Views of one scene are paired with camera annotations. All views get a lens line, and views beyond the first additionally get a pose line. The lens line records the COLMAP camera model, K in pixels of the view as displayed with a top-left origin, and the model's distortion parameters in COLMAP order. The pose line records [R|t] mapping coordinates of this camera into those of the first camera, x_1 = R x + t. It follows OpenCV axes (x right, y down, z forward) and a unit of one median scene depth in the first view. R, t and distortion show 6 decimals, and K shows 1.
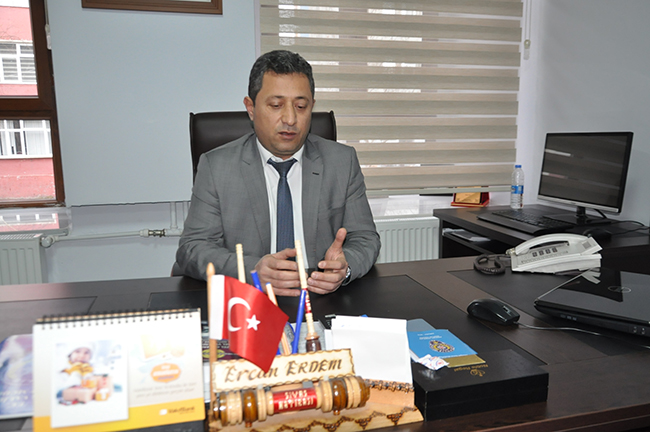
lens RADIAL K [[535.9, 0, 325.0], [0, 535.9, 216.0], [0, 0, 1]] dist [-0.013355, -0.000913]
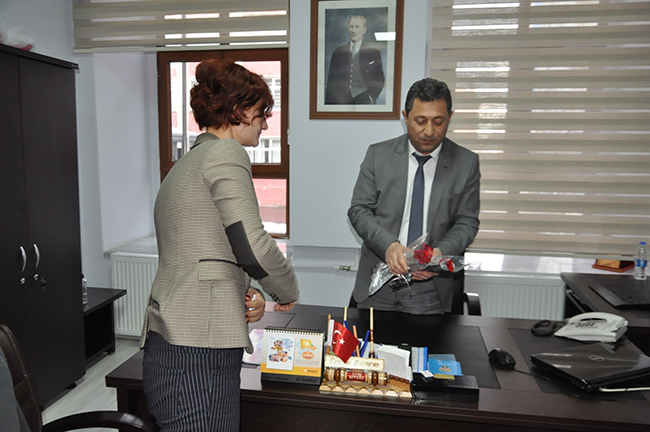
lens RADIAL K [[535.9, 0, 325.0], [0, 535.9, 216.0], [0, 0, 1]] dist [-0.013355, -0.000913]
pose [[0.916256, 0.072188, -0.394035, 0.697854], [-0.080950, 0.996702, -0.005636, -0.343307], [0.392329, 0.037061, 0.919078, -1.269569]]
